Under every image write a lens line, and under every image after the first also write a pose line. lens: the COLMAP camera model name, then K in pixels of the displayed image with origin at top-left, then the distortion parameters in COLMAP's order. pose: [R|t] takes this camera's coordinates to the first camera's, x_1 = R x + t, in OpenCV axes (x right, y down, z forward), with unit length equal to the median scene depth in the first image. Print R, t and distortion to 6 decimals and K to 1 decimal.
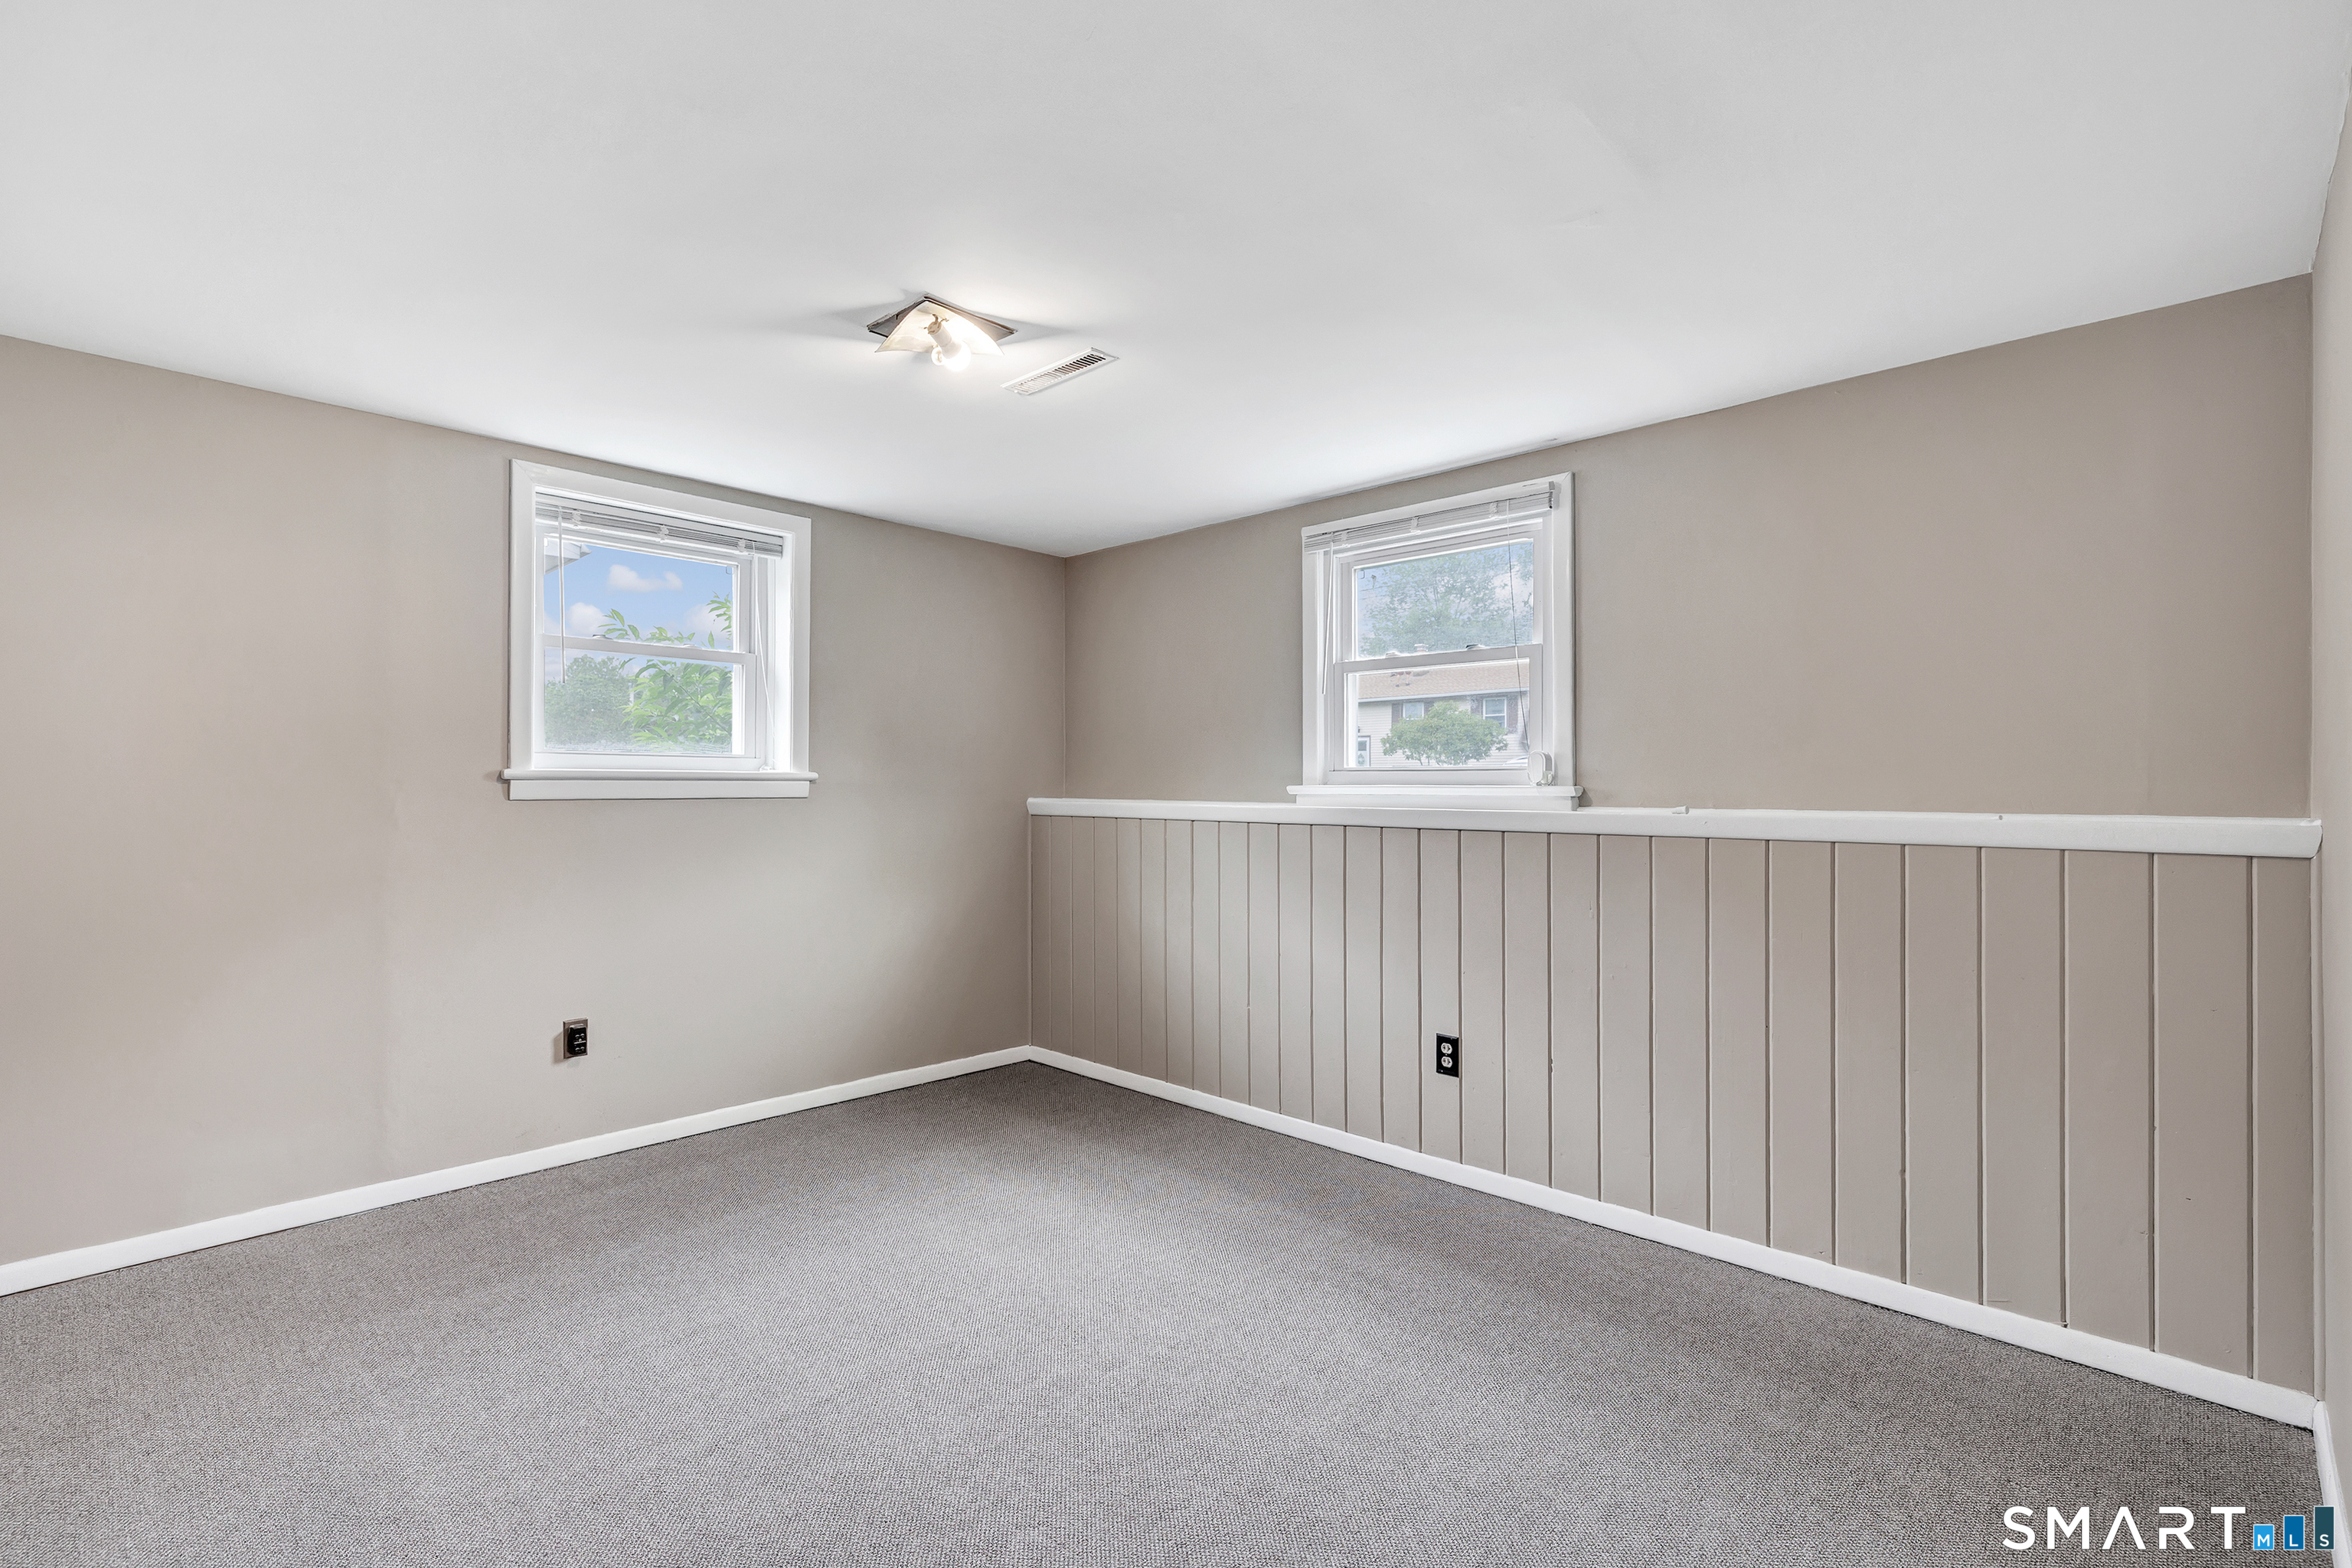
lens RADIAL K [[1053.0, 0, 1176.0], [0, 1053.0, 784.0], [0, 0, 1]] dist [0.002965, 0.000207]
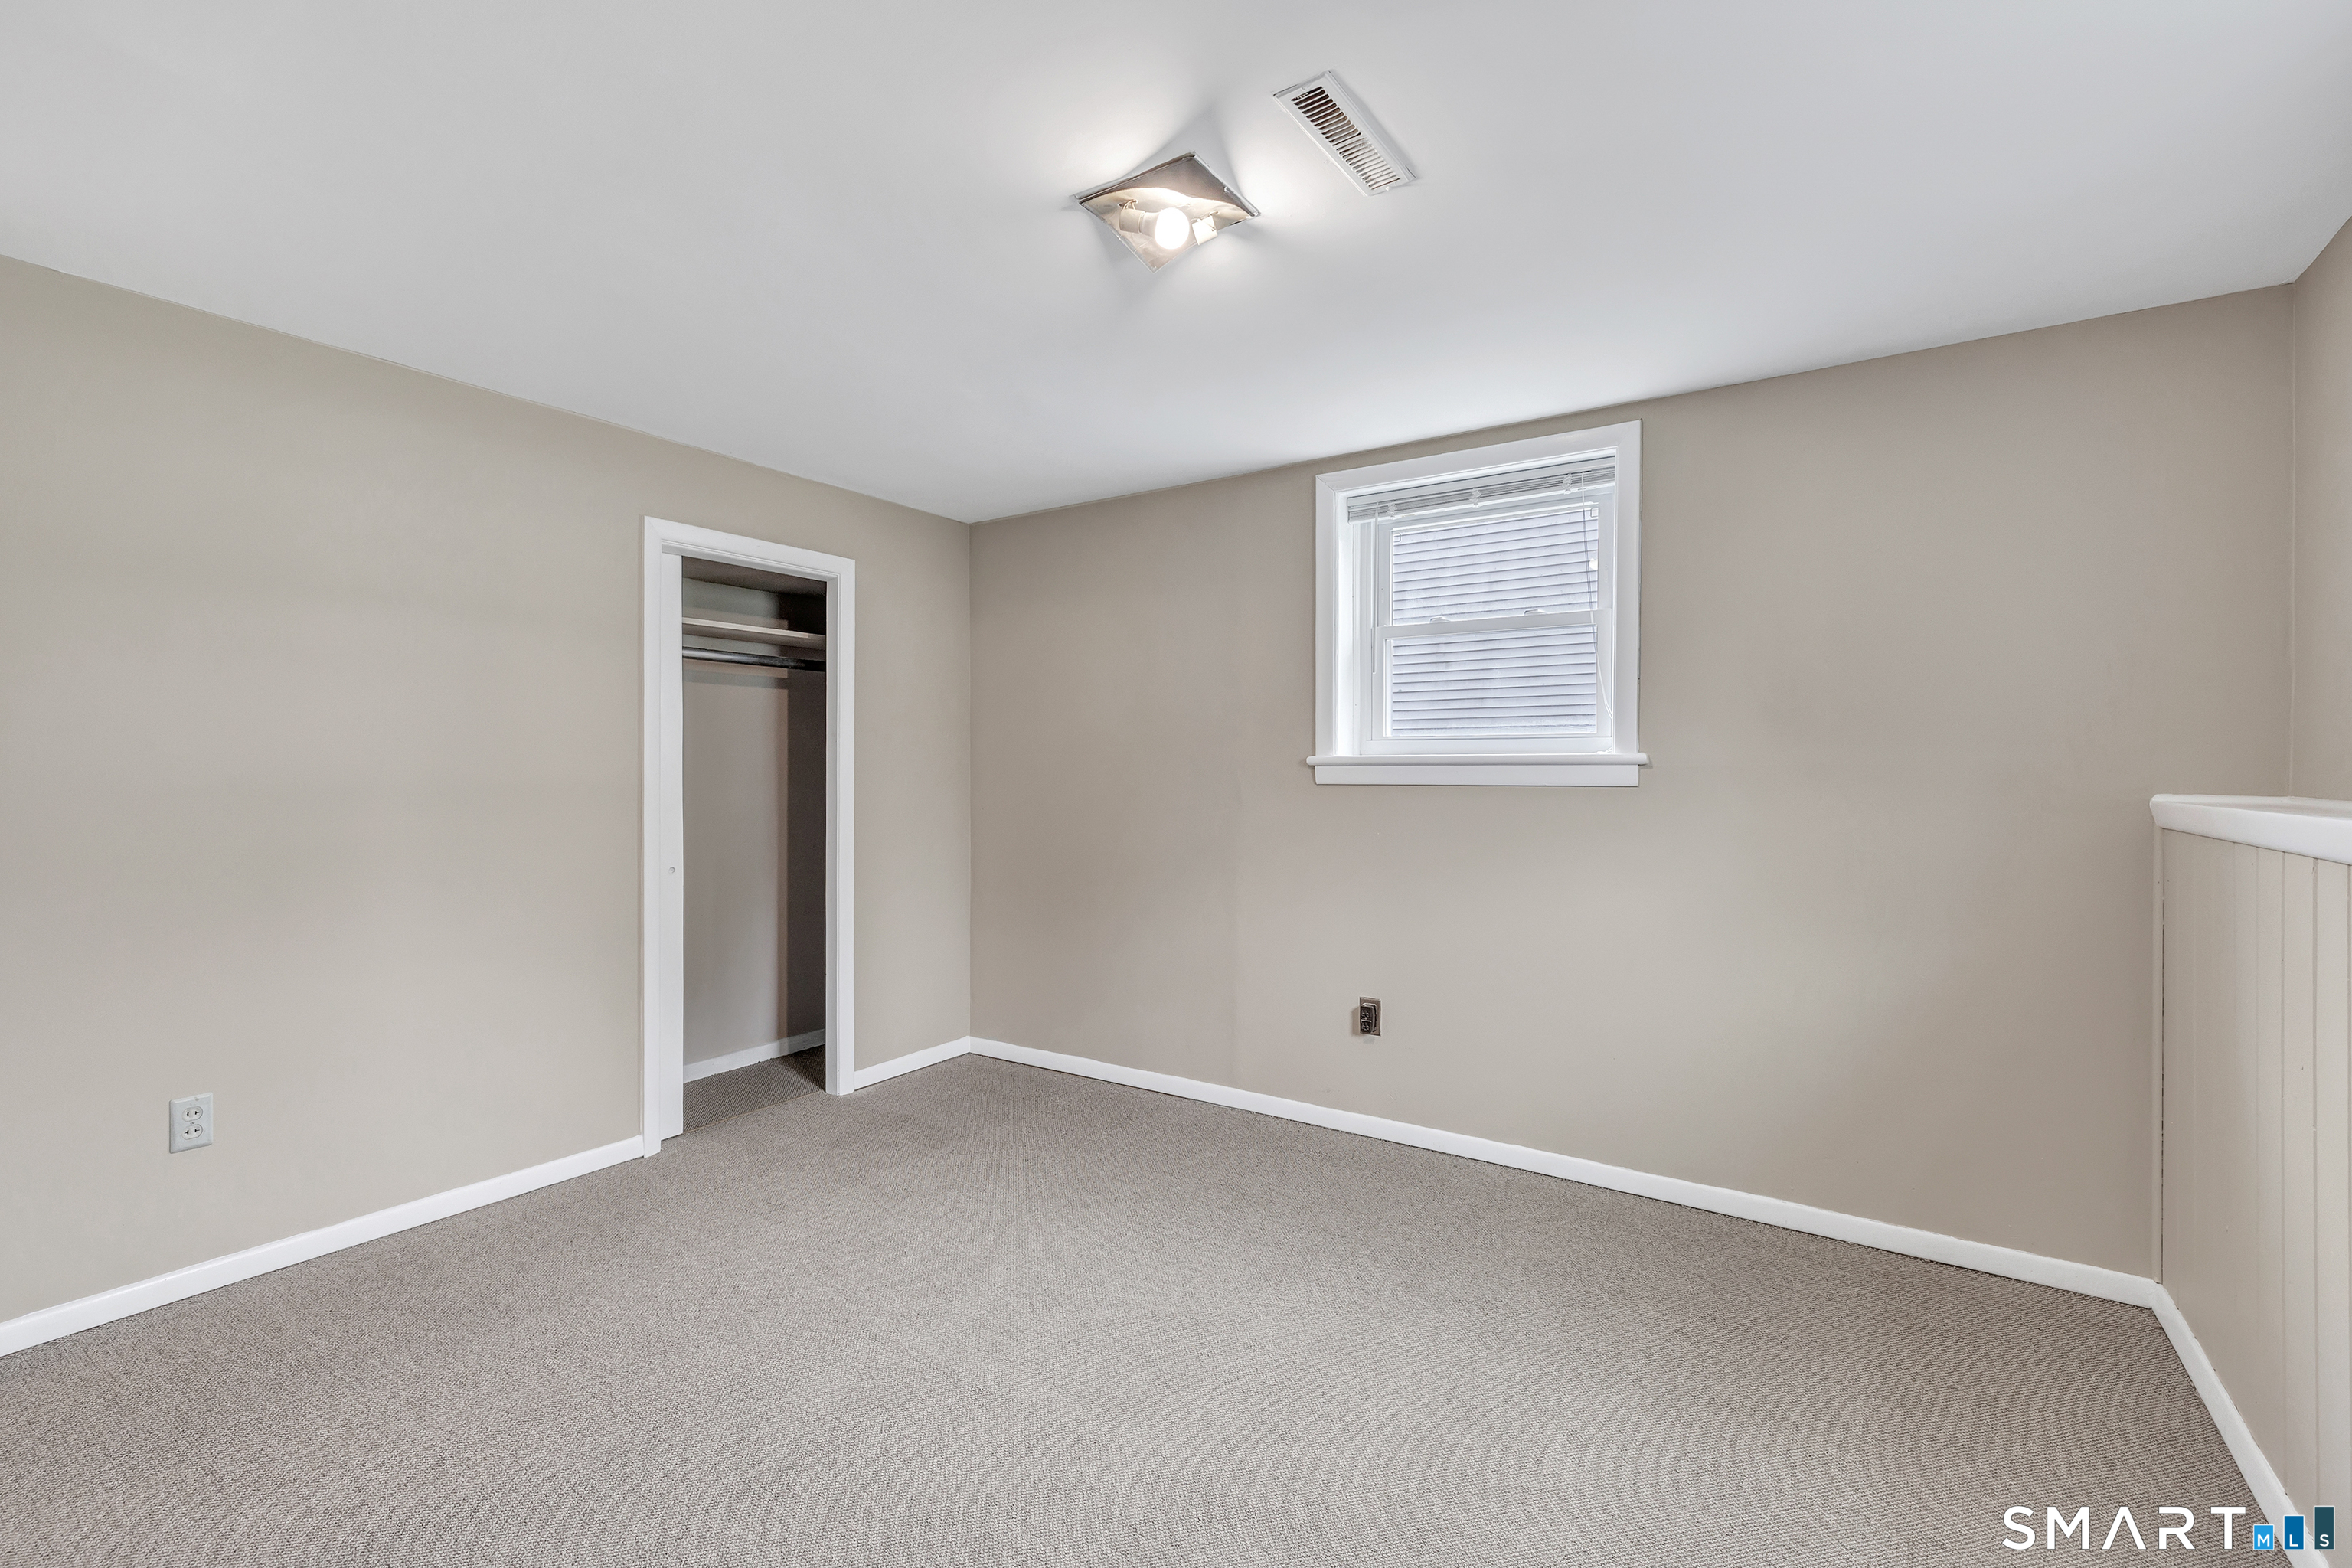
lens RADIAL K [[1072.2, 0, 1170.5], [0, 1072.2, 771.9], [0, 0, 1]] dist [0.000254, -0.000019]
pose [[0.143903, -0.000663, -0.989592, 0.436007], [0.002177, 0.999998, -0.000353, 0.002268], [0.989589, -0.002104, 0.143904, 0.650757]]
